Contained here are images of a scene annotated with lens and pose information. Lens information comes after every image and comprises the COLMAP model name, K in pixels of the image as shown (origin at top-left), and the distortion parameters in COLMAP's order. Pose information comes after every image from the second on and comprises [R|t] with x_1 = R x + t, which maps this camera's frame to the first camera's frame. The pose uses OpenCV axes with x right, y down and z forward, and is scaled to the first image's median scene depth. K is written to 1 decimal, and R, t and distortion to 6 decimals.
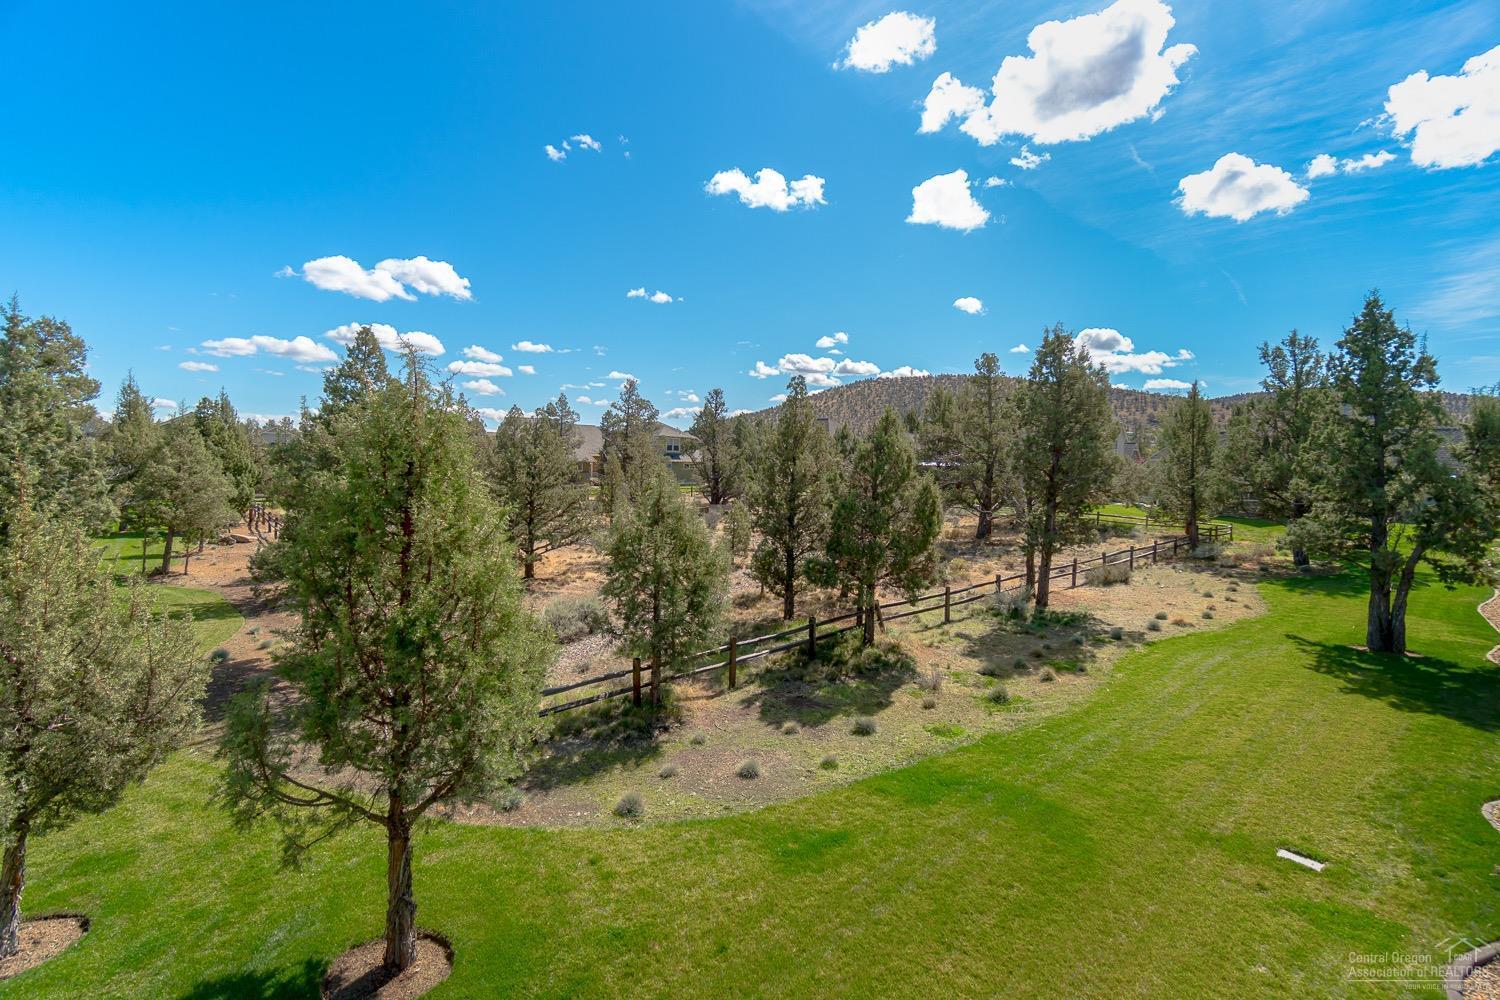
lens RADIAL K [[654.6, 0, 751.6], [0, 654.6, 495.2], [0, 0, 1]] dist [-0.002052, 0.000559]
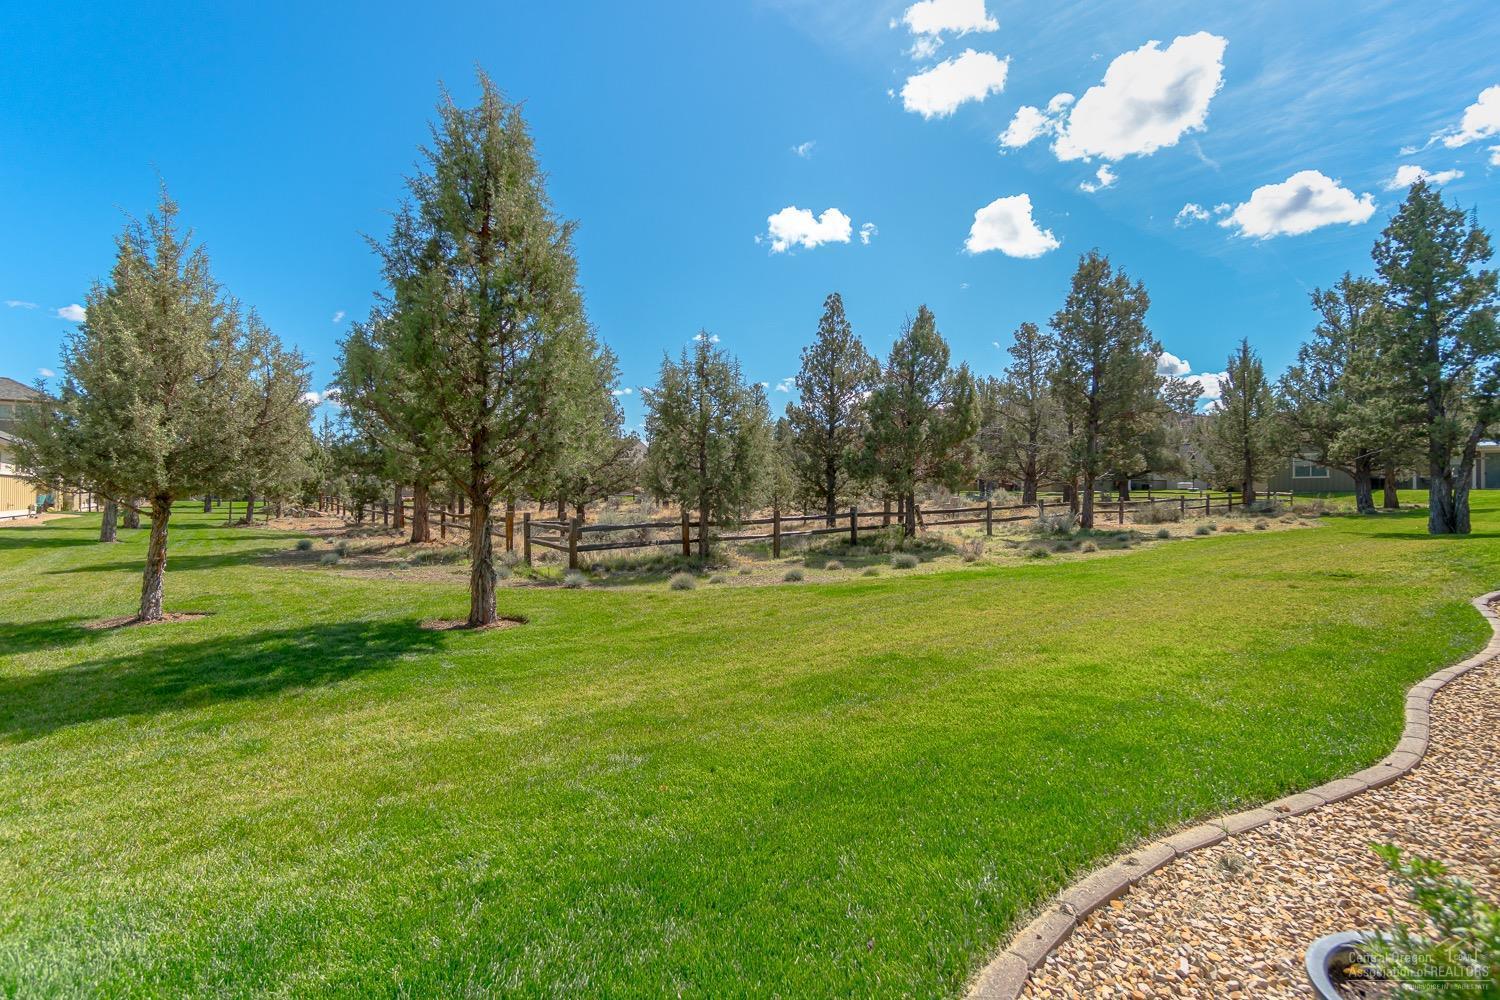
lens RADIAL K [[654.6, 0, 754.1], [0, 654.6, 507.9], [0, 0, 1]] dist [-0.002052, 0.000559]
pose [[0.997787, -0.026090, -0.061162, -0.000274], [0.024593, 0.999382, -0.025102, 0.186979], [0.061780, 0.023542, 0.997812, -0.031681]]
